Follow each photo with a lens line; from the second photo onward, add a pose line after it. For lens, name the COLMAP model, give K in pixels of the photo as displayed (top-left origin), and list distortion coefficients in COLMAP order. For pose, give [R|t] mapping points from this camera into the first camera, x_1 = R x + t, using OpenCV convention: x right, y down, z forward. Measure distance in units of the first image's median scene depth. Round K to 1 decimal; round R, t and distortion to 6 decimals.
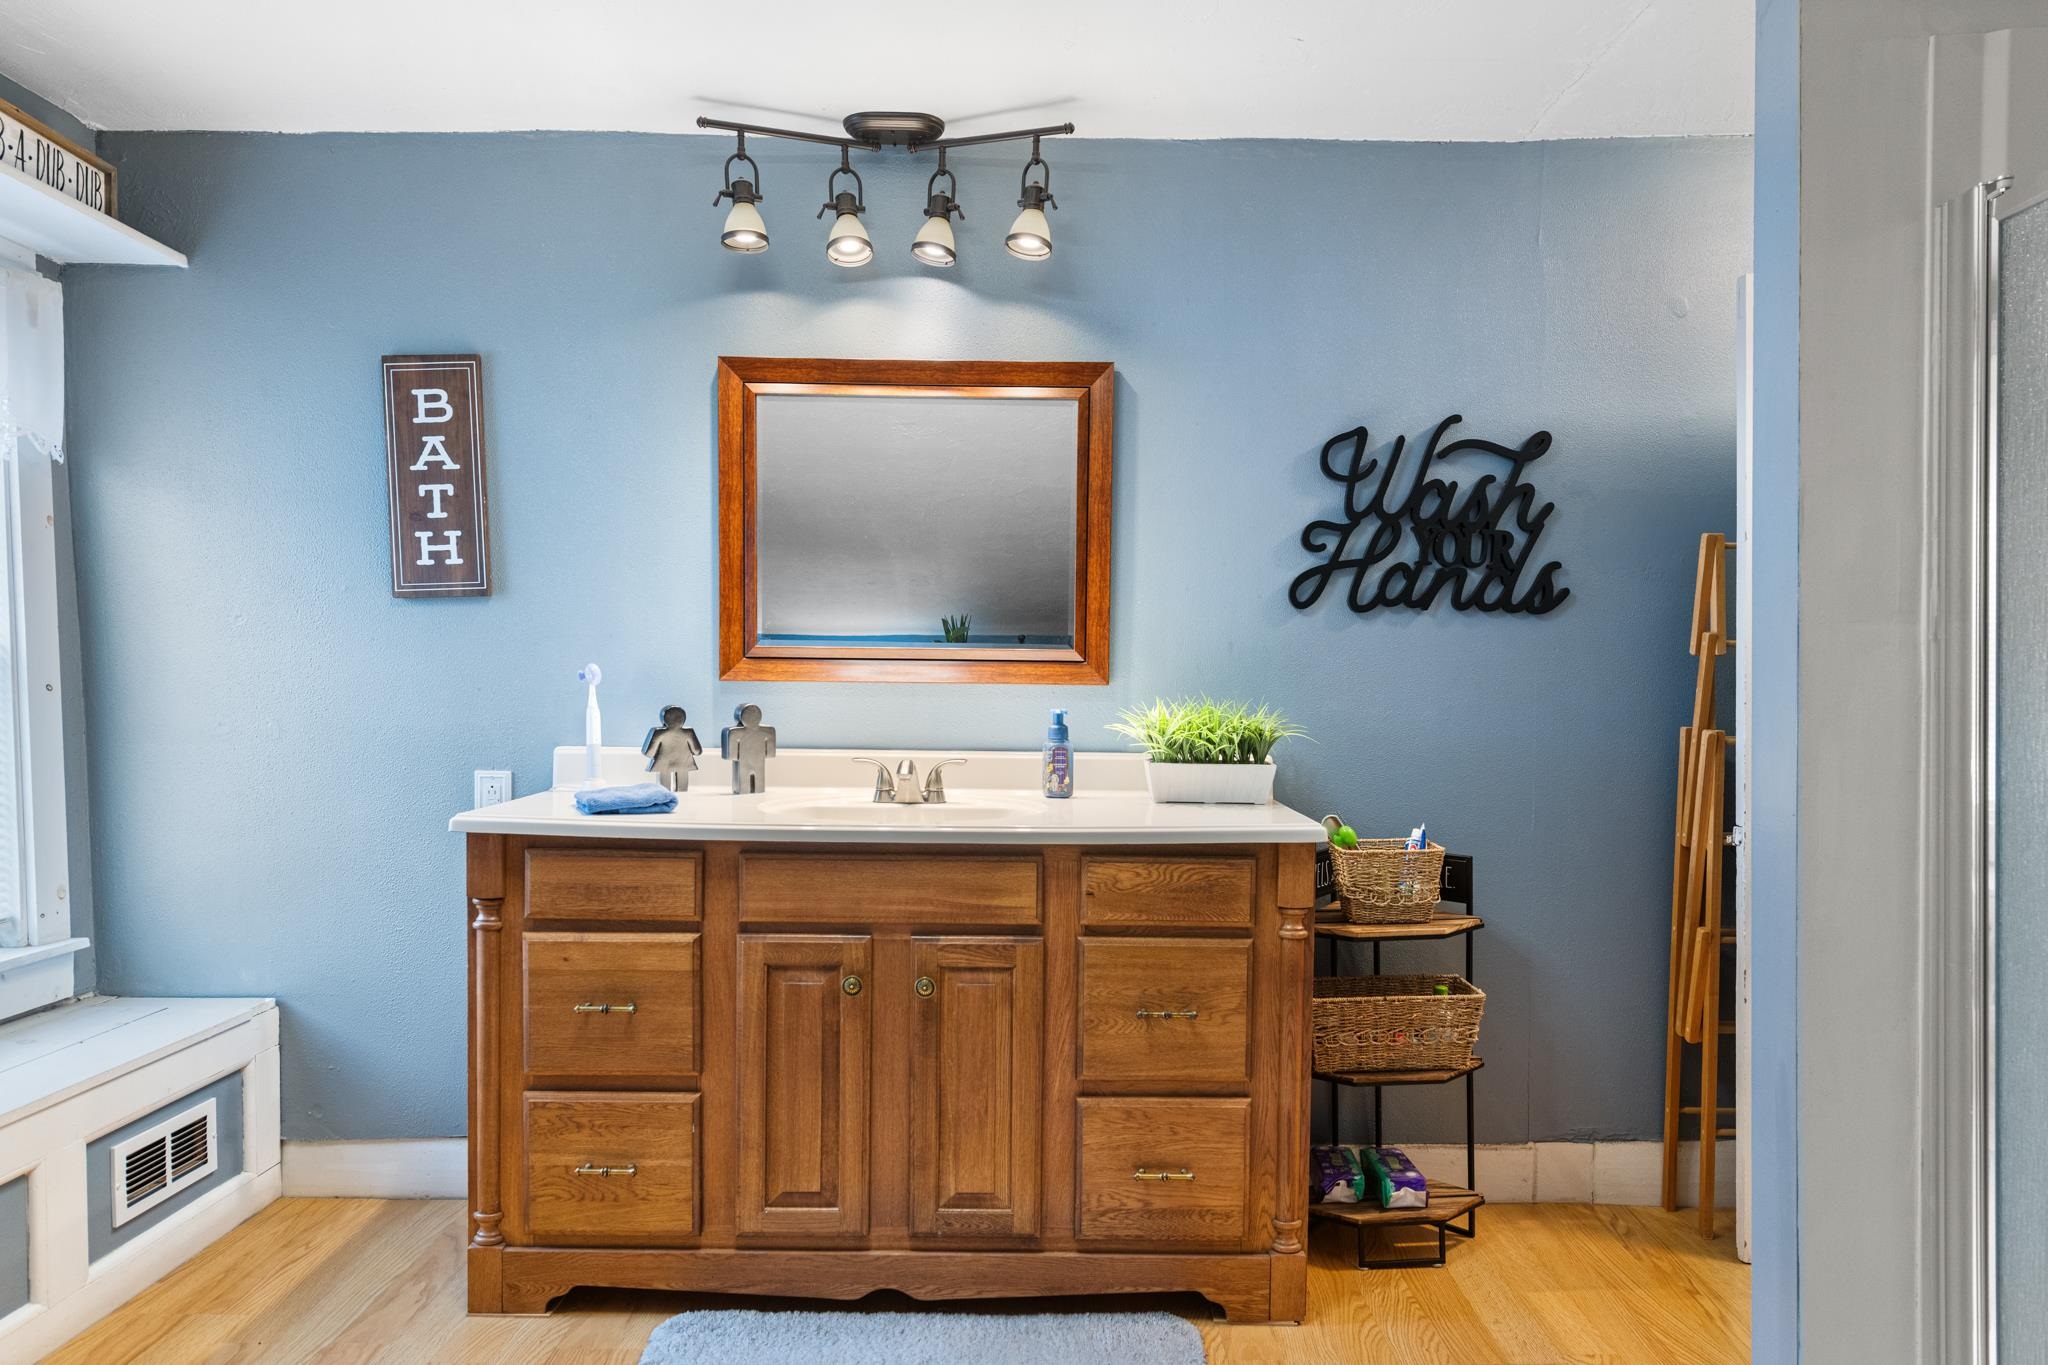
lens RADIAL K [[1367.6, 0, 1024.8], [0, 1367.6, 692.8], [0, 0, 1]] dist [0.030904, -0.015306]
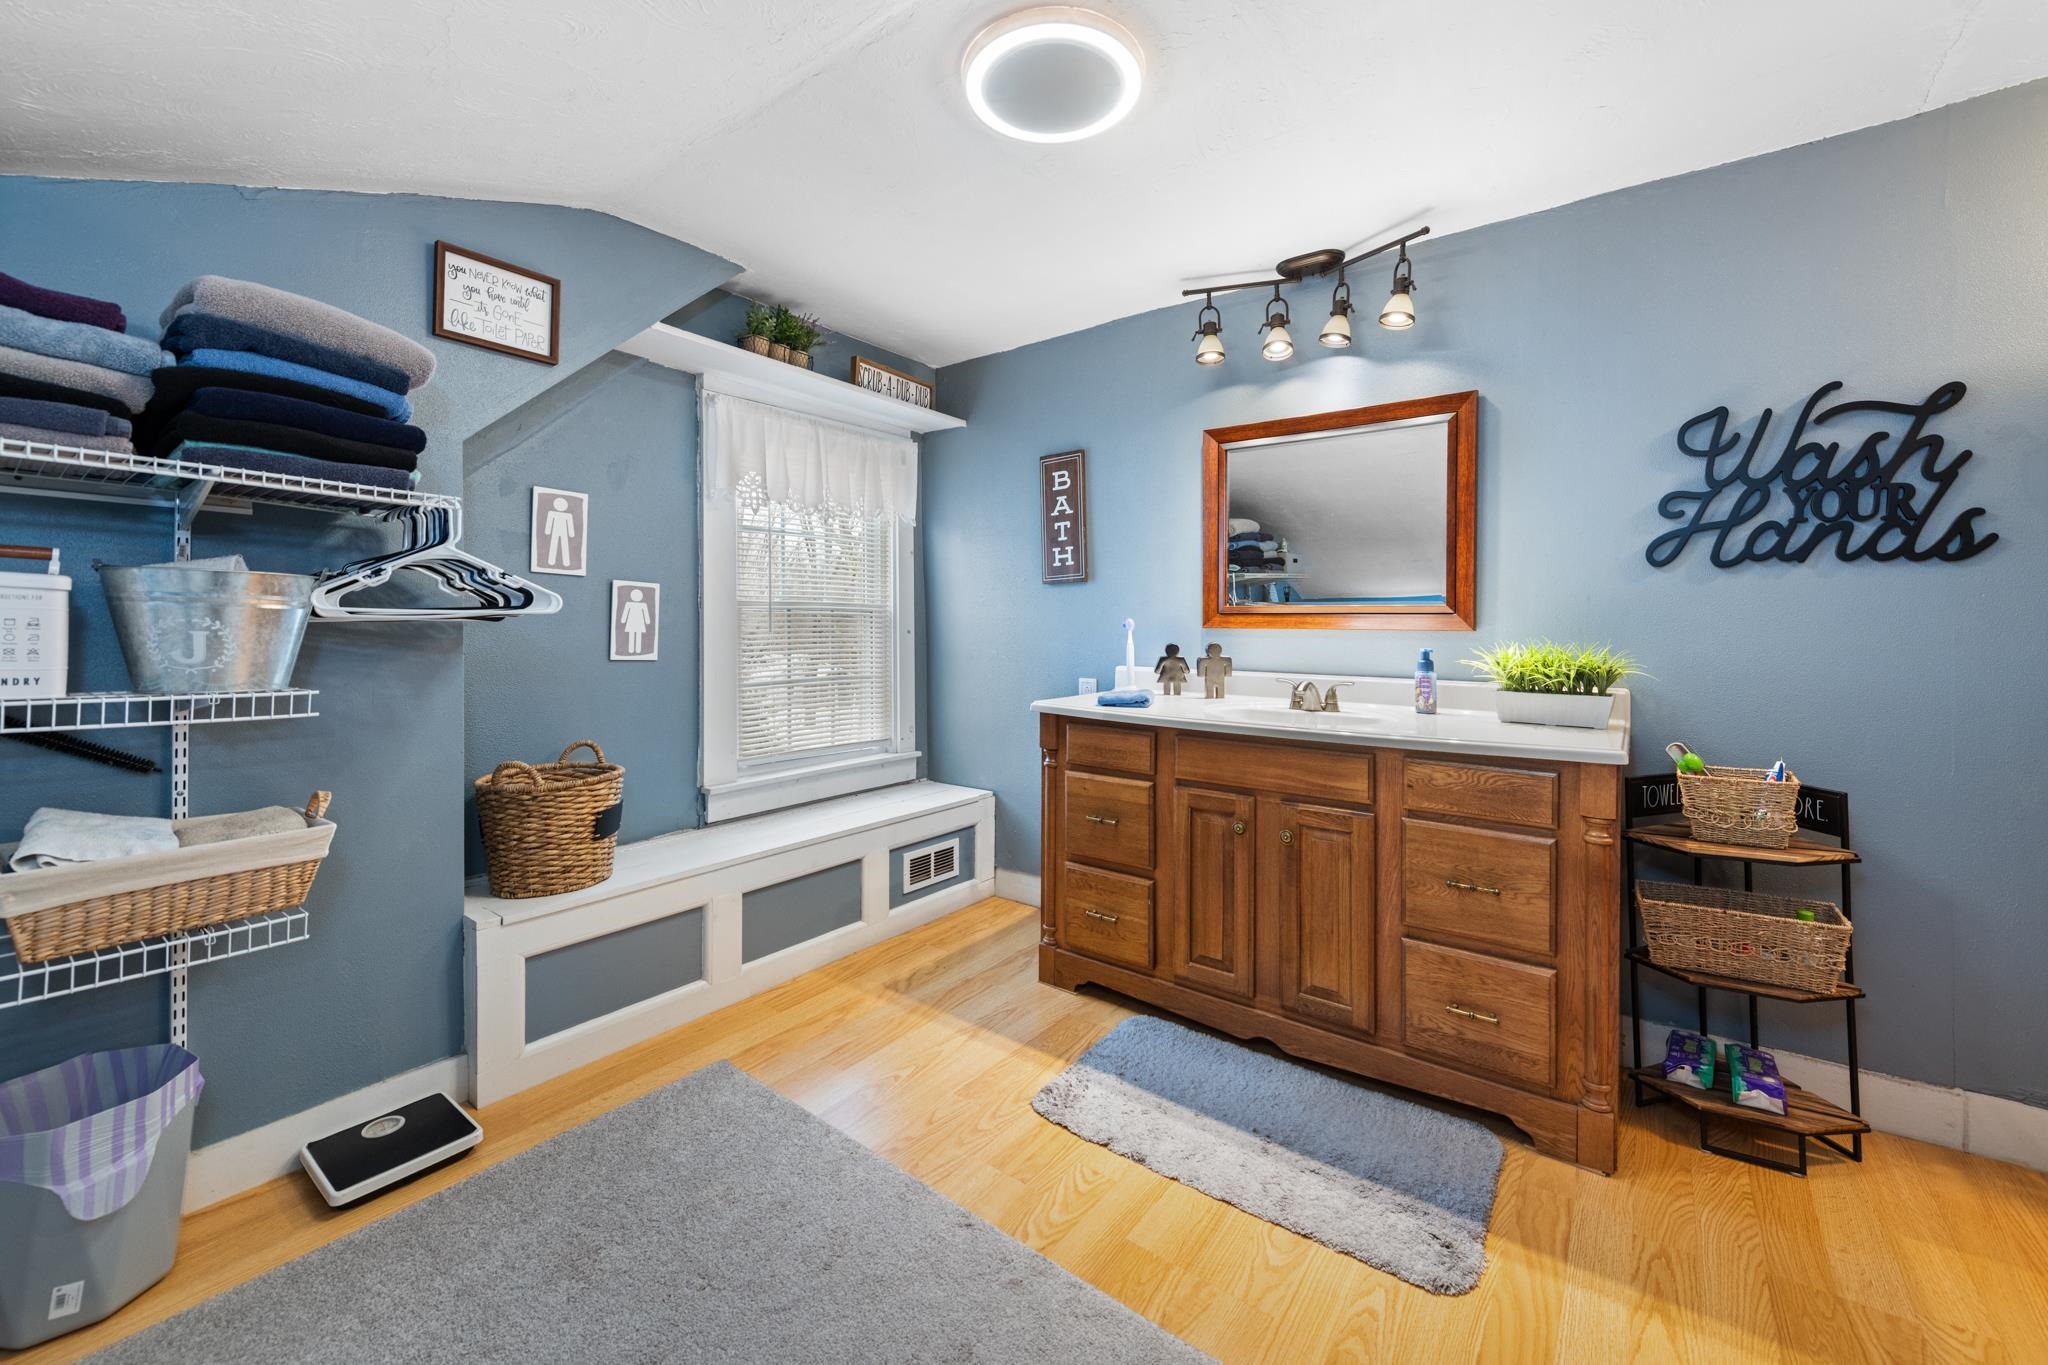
lens RADIAL K [[806.8, 0, 1008.2], [0, 806.8, 604.4], [0, 0, 1]] dist [0.011769, -0.002682]
pose [[0.800967, -0.019638, -0.598386, 0.178354], [-0.003322, 0.999301, -0.037242, -0.000458], [0.598699, 0.031817, 0.800342, 0.102301]]
